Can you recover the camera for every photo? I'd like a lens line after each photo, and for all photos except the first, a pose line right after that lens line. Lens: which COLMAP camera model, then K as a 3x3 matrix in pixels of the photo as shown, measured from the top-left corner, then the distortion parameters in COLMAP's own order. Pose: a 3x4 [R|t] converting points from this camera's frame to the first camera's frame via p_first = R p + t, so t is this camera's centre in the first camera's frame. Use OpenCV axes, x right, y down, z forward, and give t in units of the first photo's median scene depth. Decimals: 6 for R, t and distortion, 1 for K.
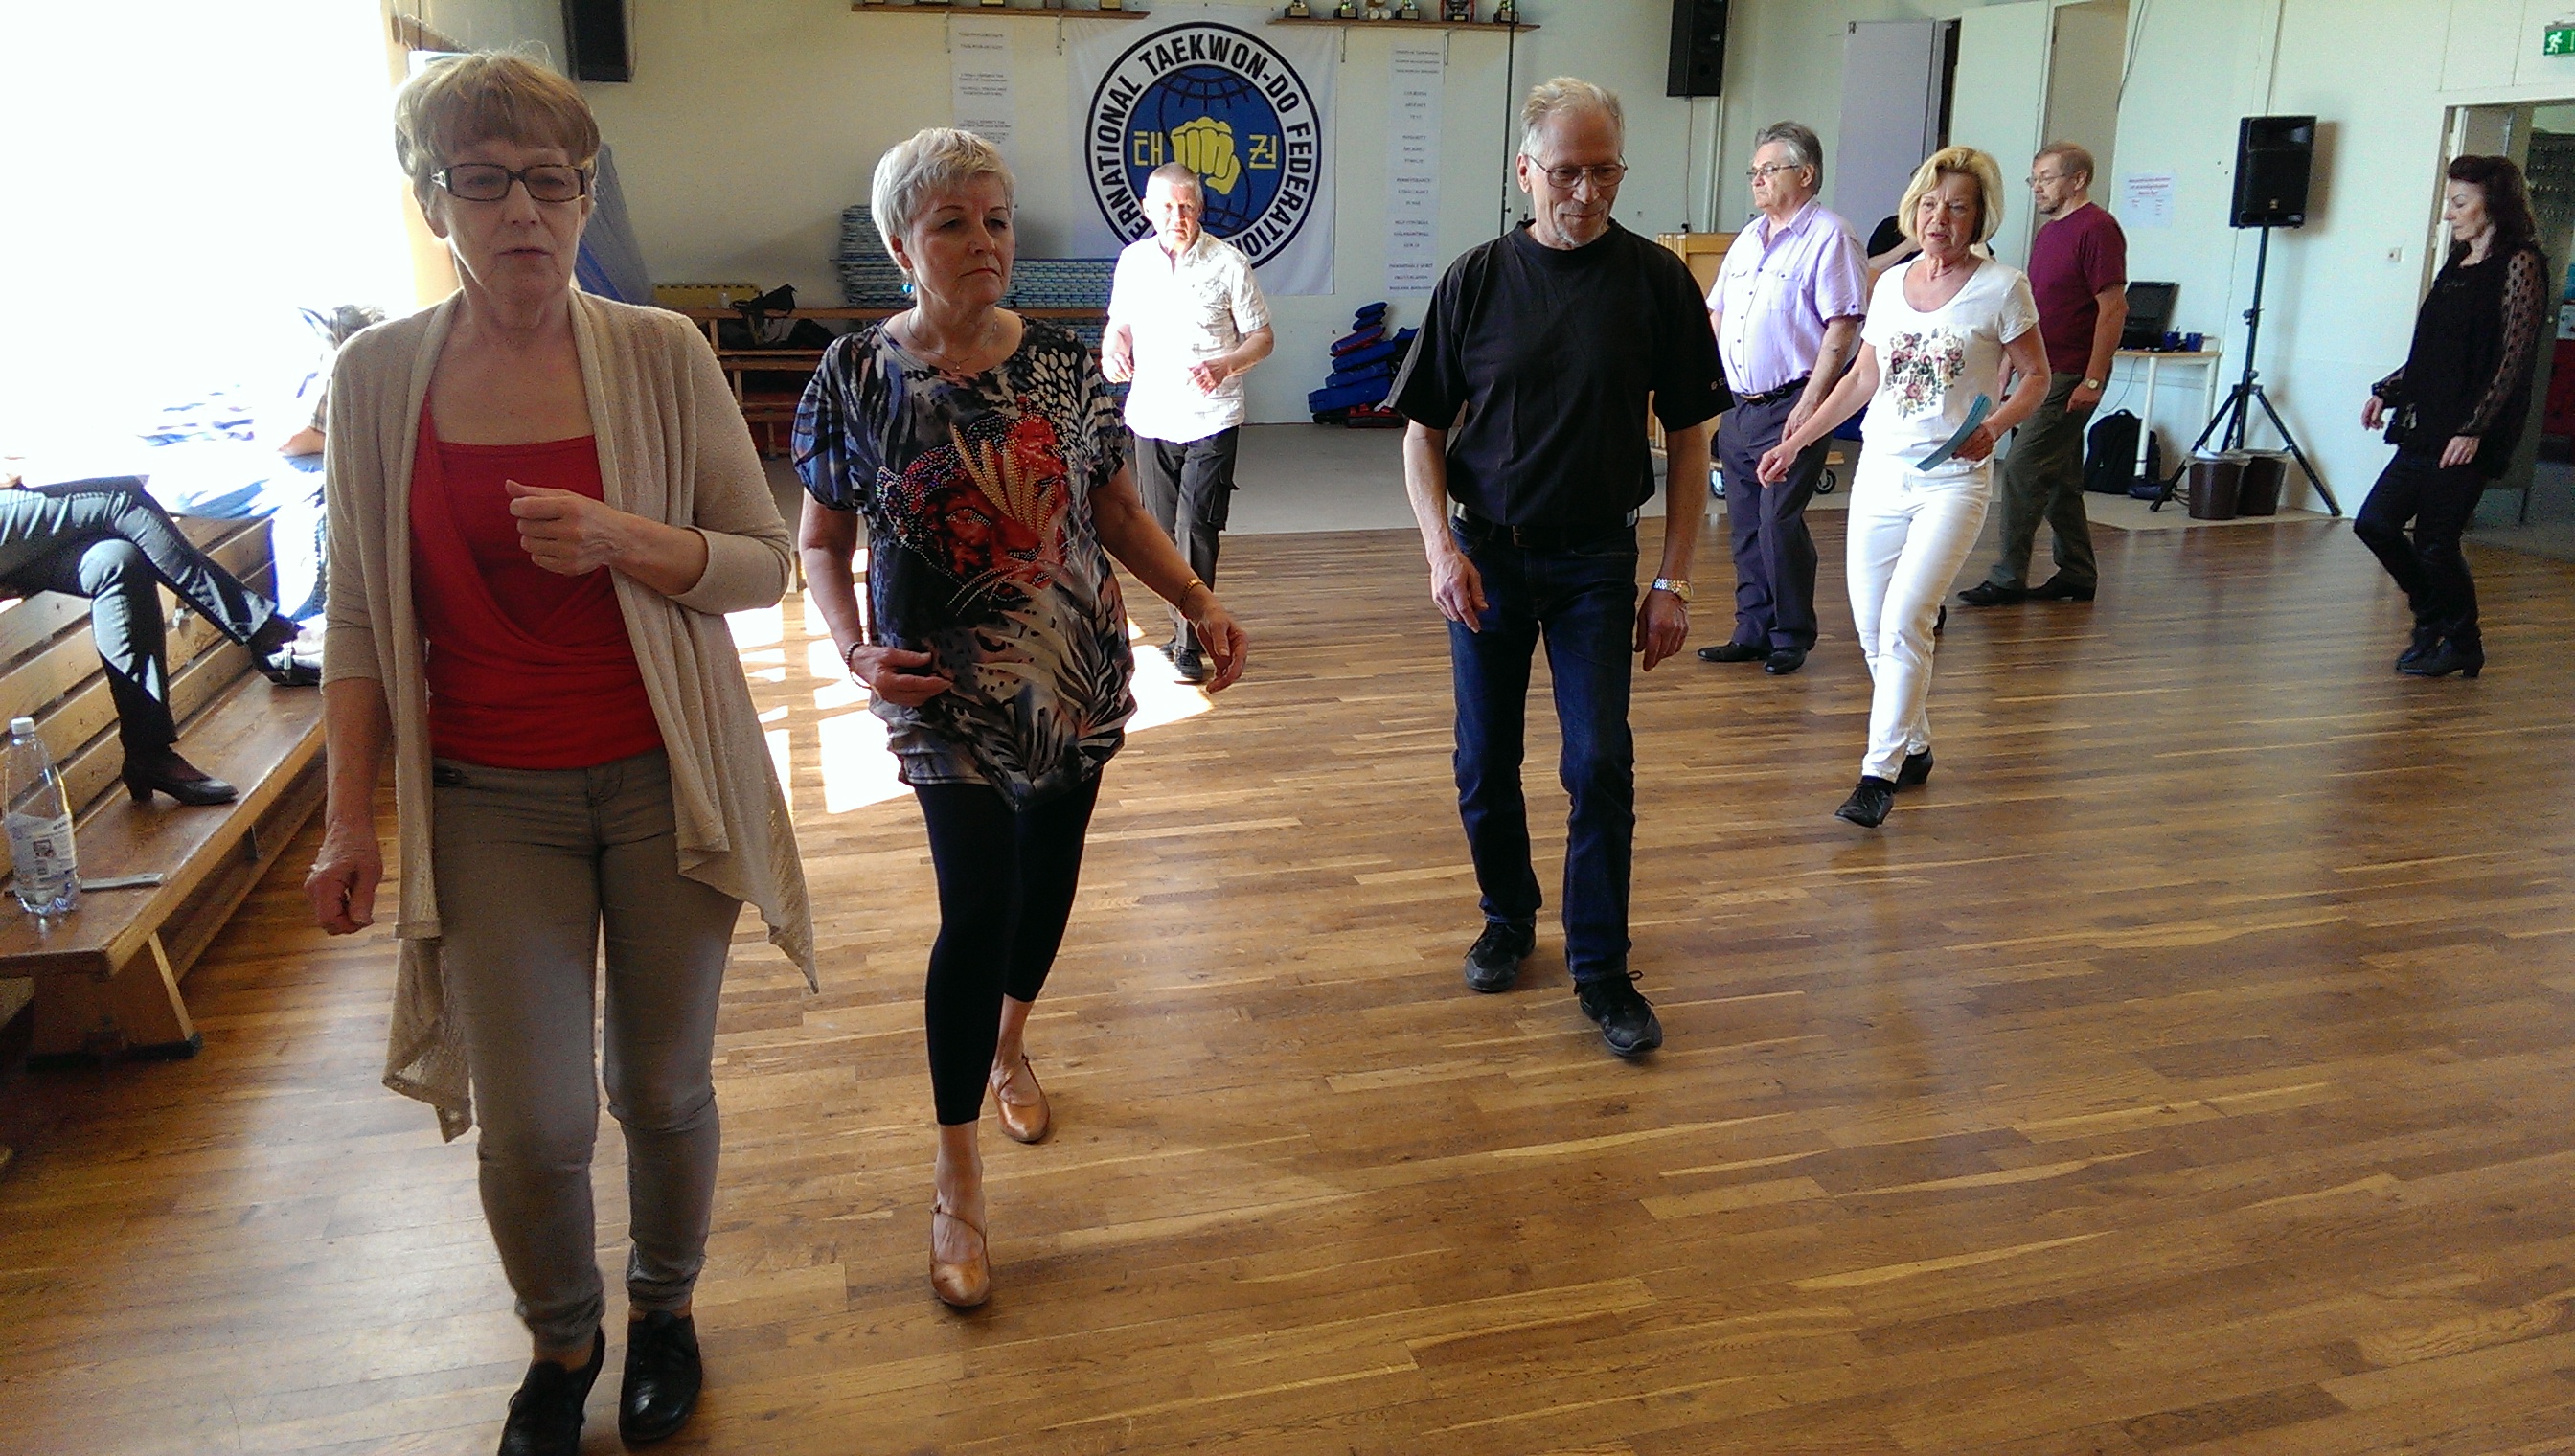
lens RADIAL K [[1829.4, 0, 1280.4], [0, 1829.4, 723.8], [0, 0, 1]] dist [0.084955, -0.130088]
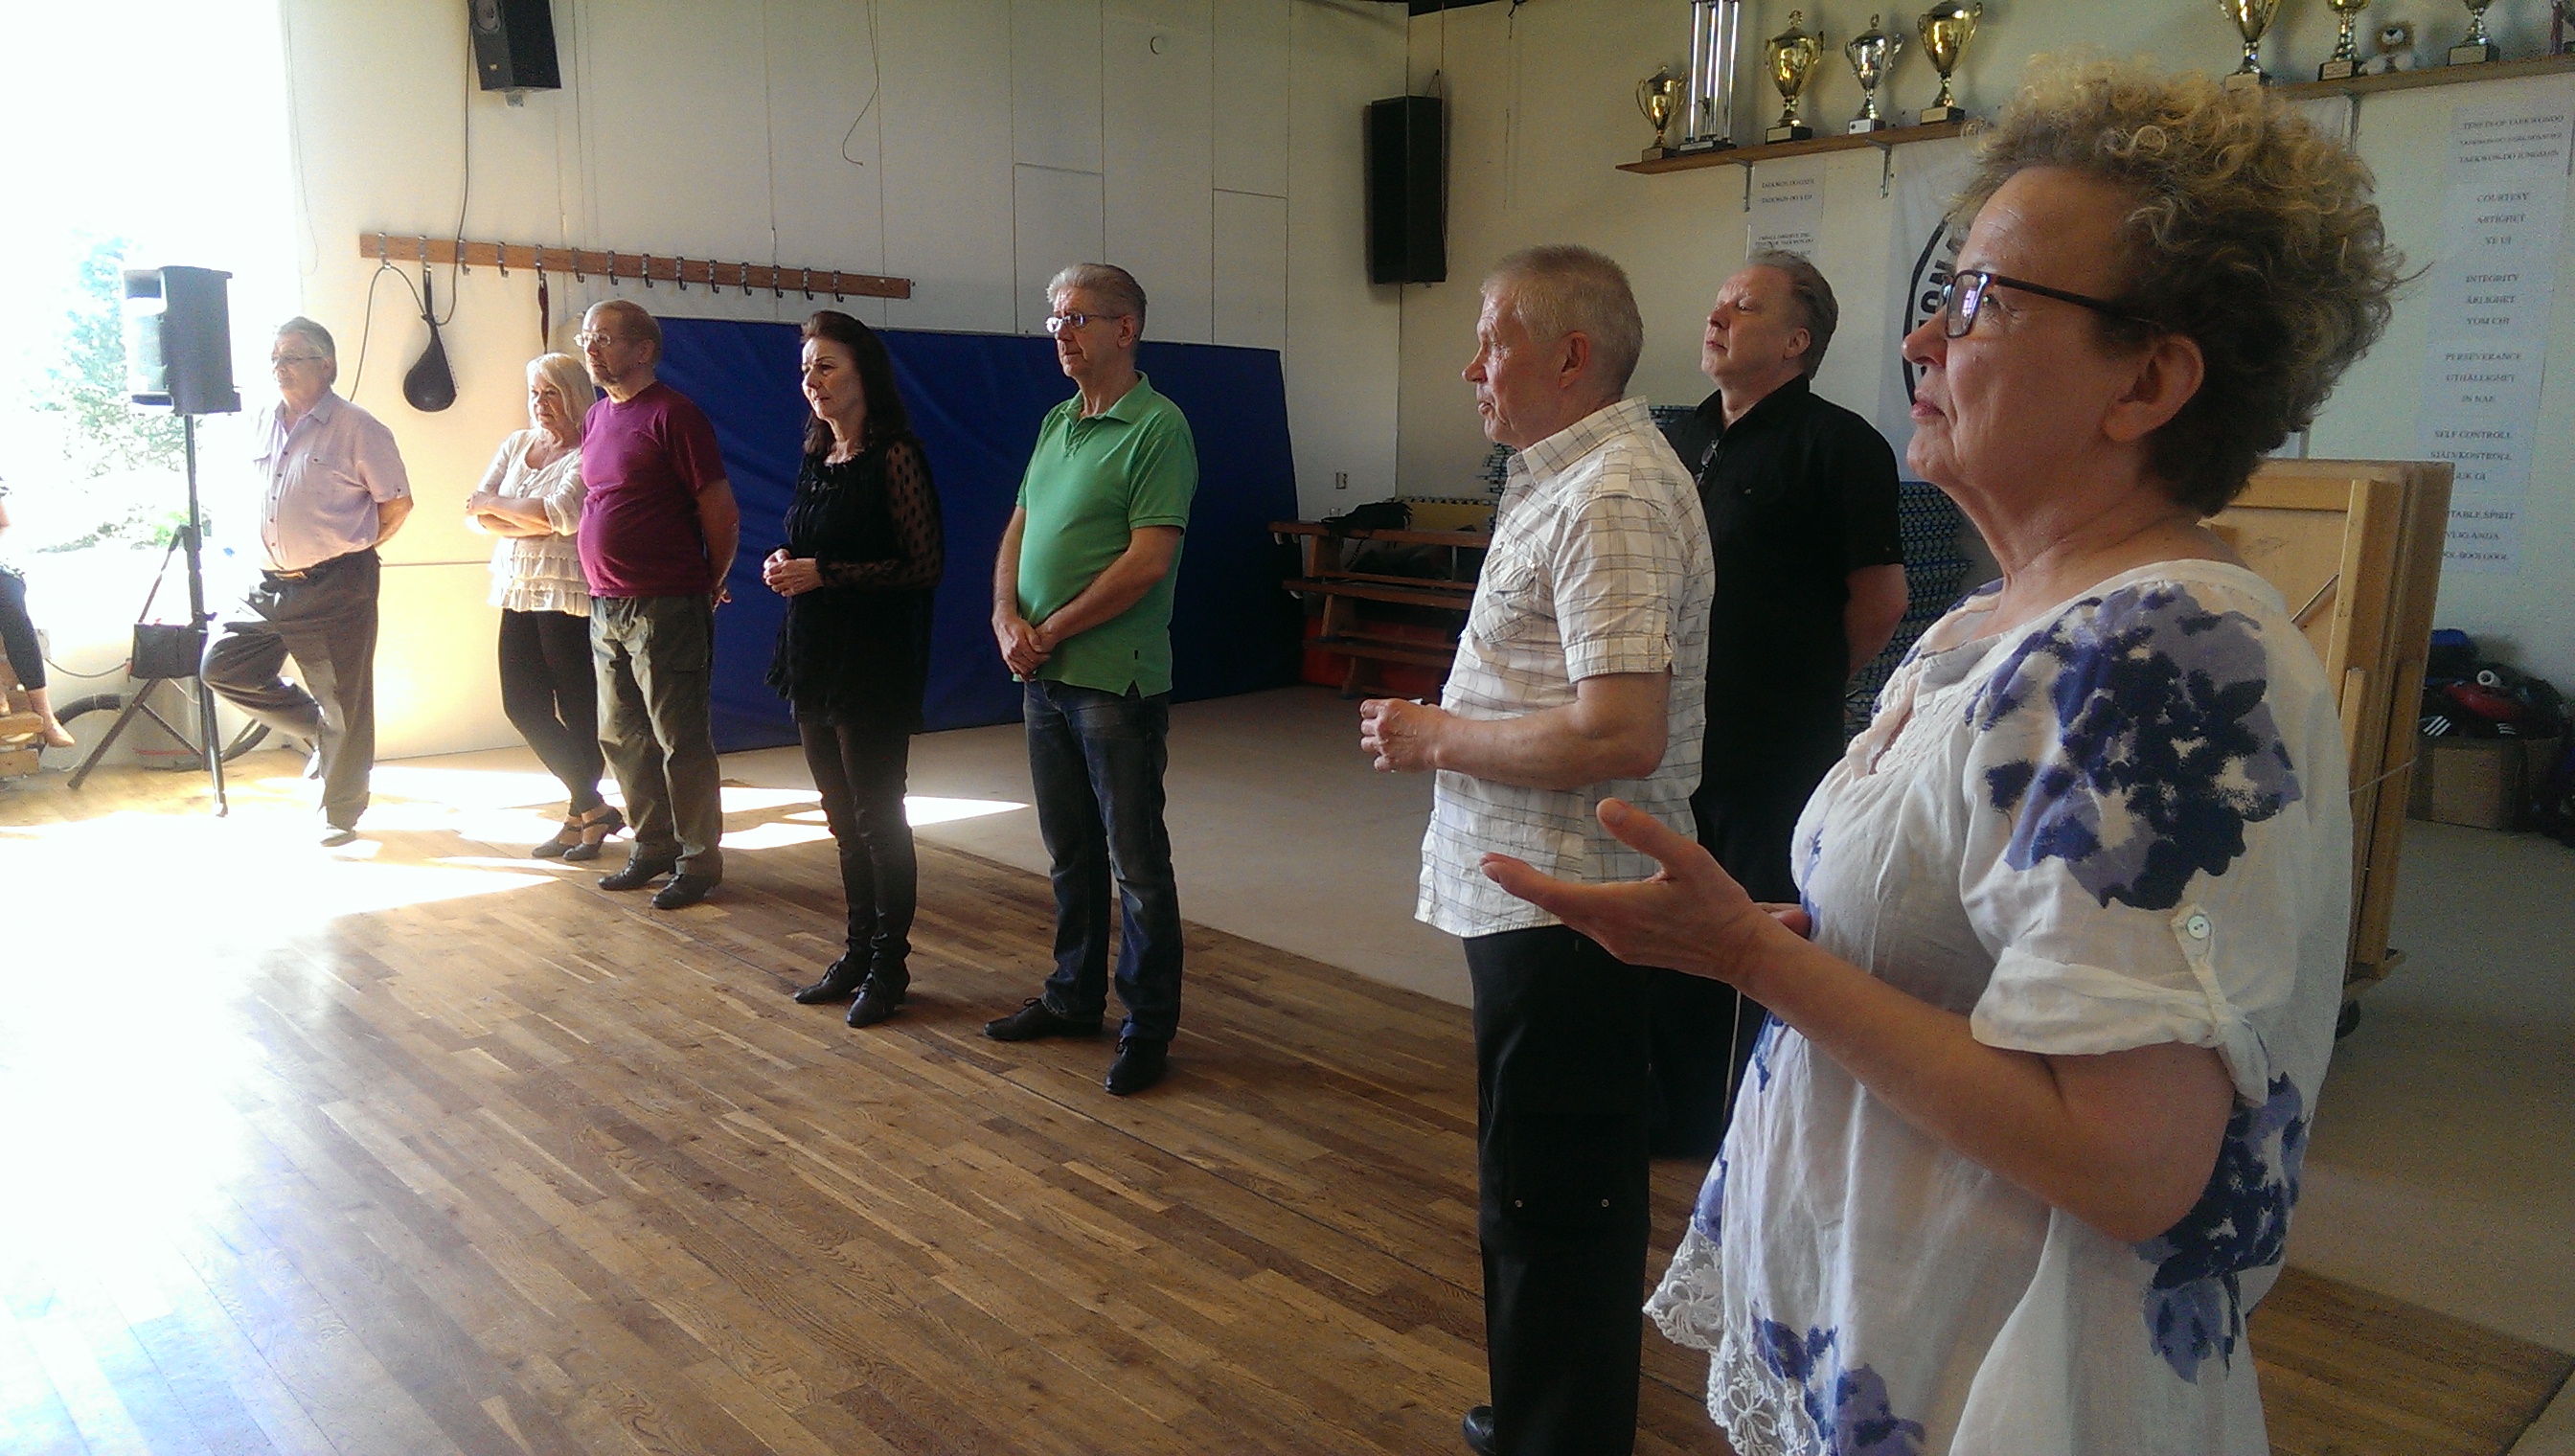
lens RADIAL K [[1838.5, 0, 1200.2], [0, 1838.5, 727.4], [0, 0, 1]] dist [0.005418, -0.042533]
pose [[0.442085, 0.144151, -0.885314, 0.408606], [-0.244958, 0.968886, 0.035438, -0.129634], [0.862877, 0.201198, 0.463641, 0.495388]]
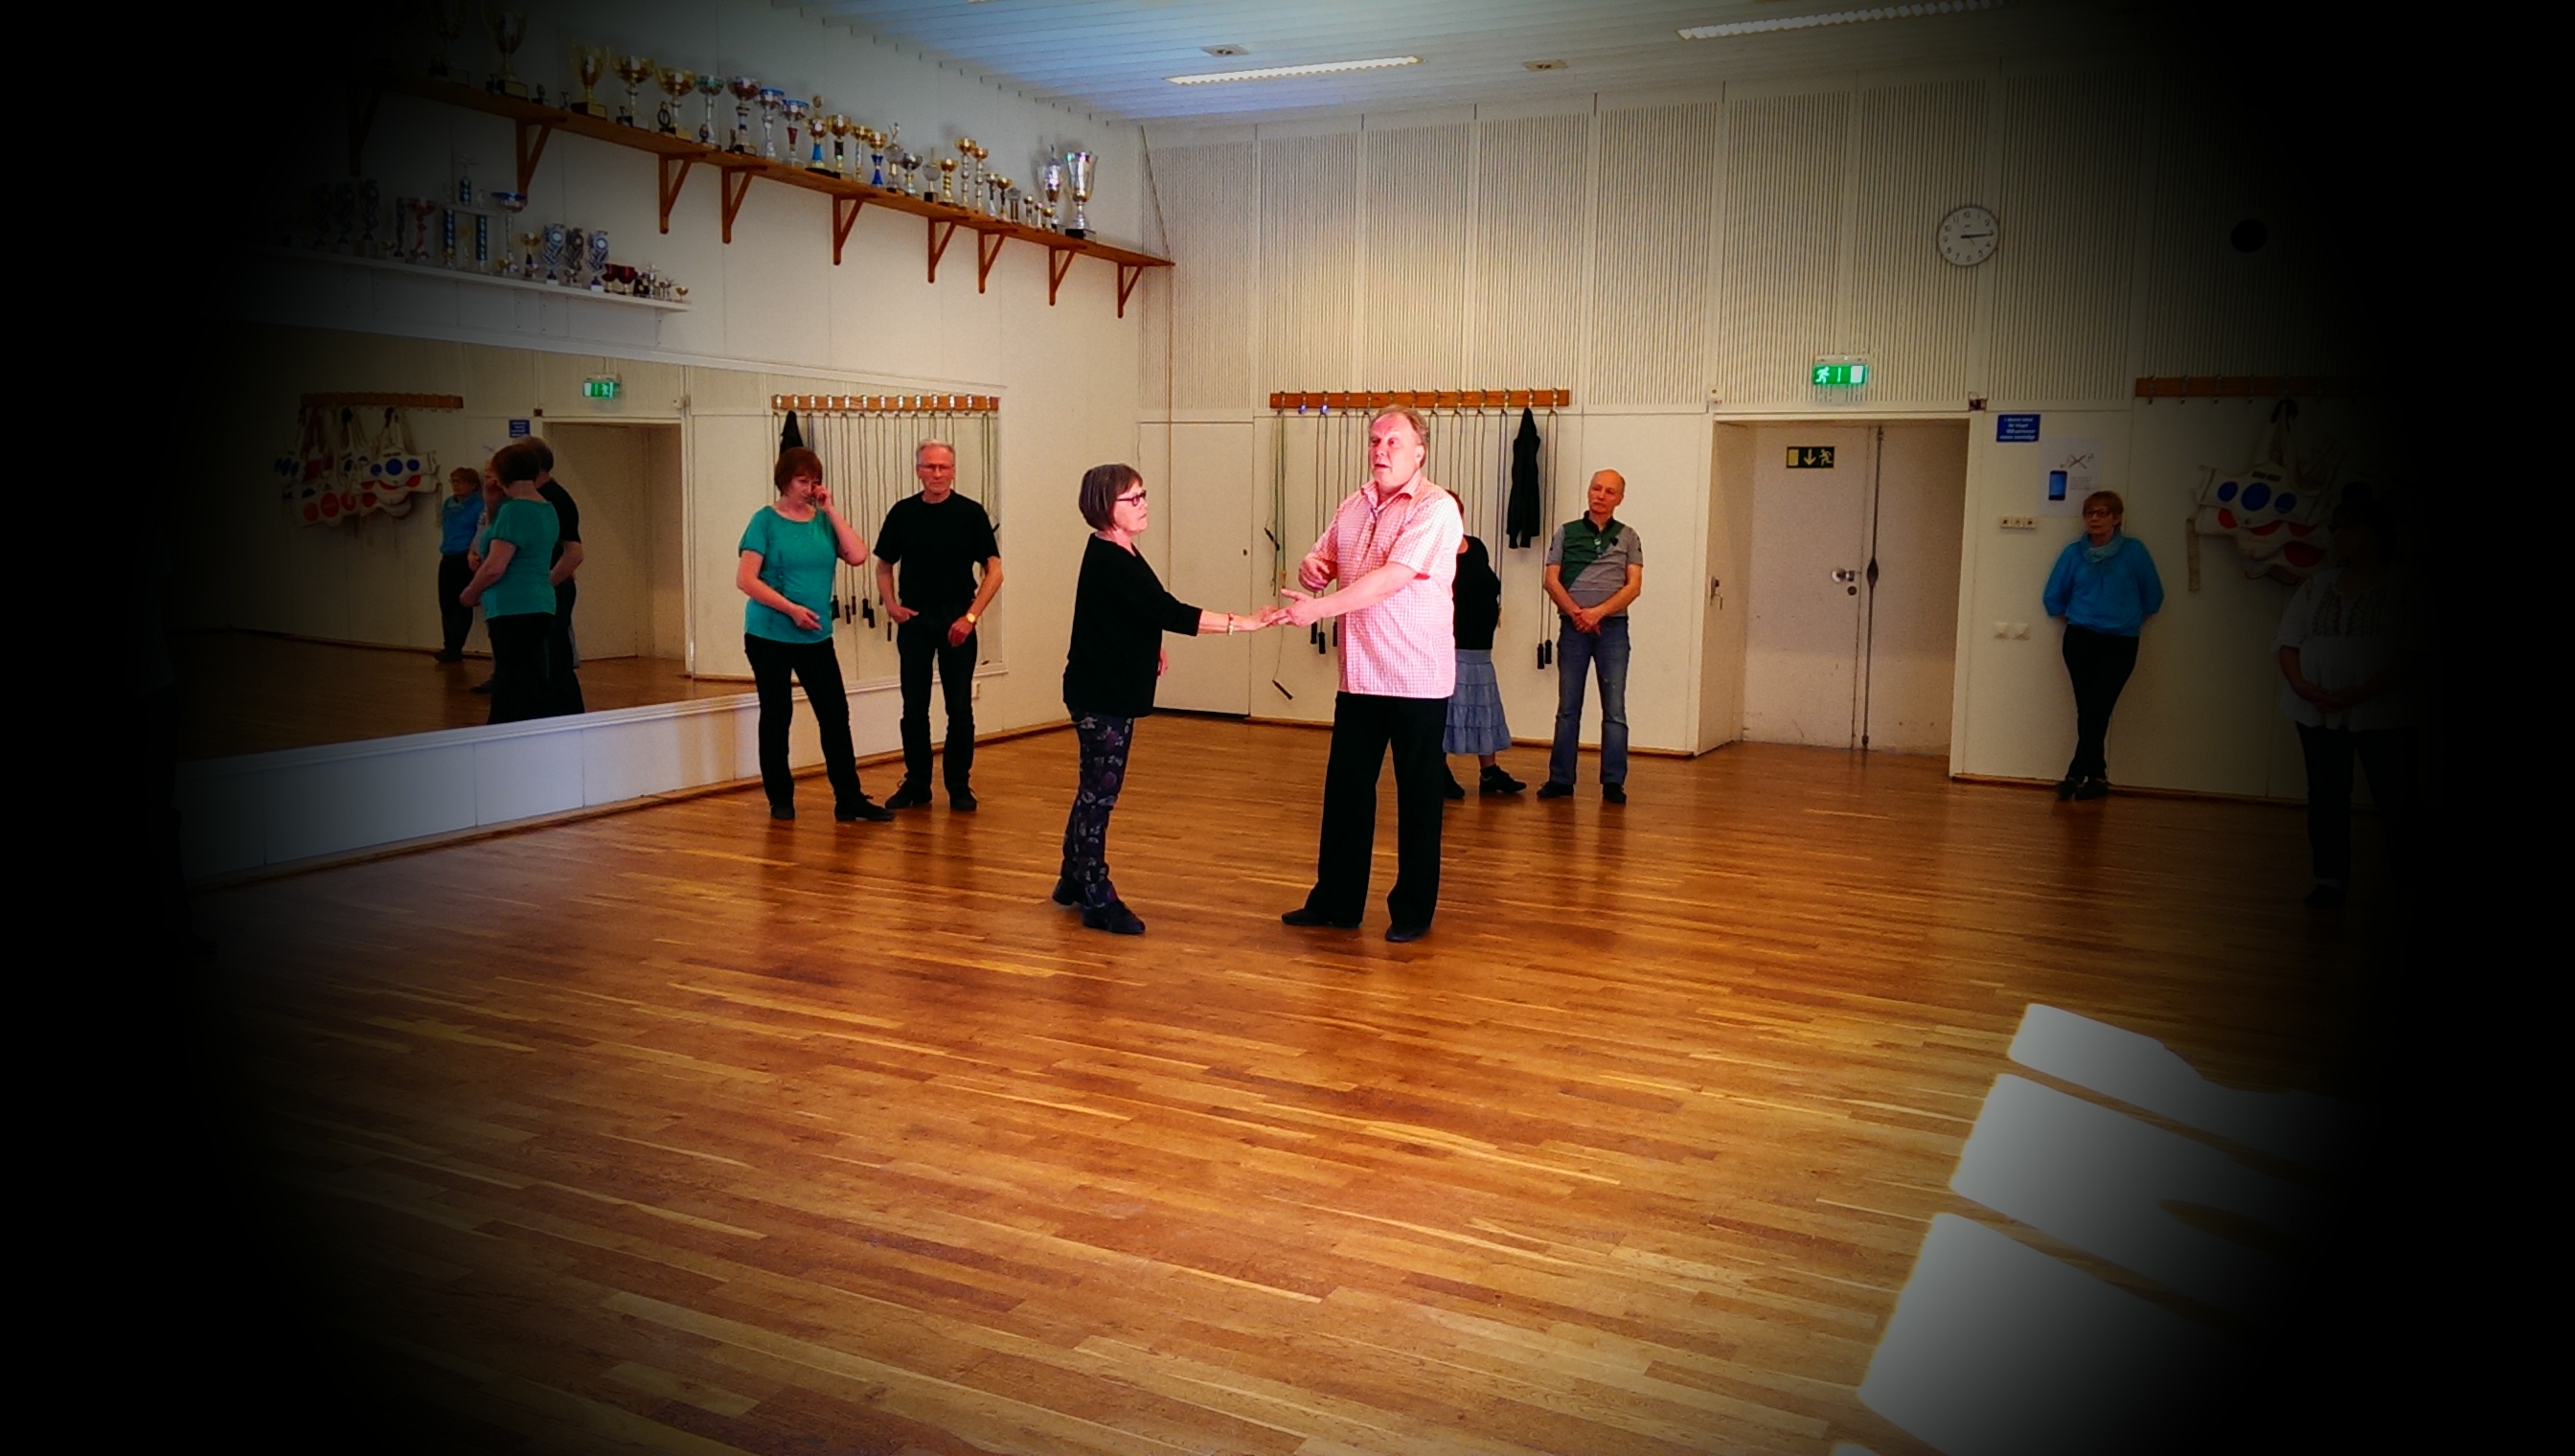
lens RADIAL K [[1829.4, 0, 1280.4], [0, 1829.4, 723.8], [0, 0, 1]] dist [0.084955, -0.130088]
pose [[-0.740891, -0.096541, 0.664651, -0.051255], [0.154324, 0.938666, 0.308368, -0.139318], [-0.653655, 0.331039, -0.680550, 0.504091]]
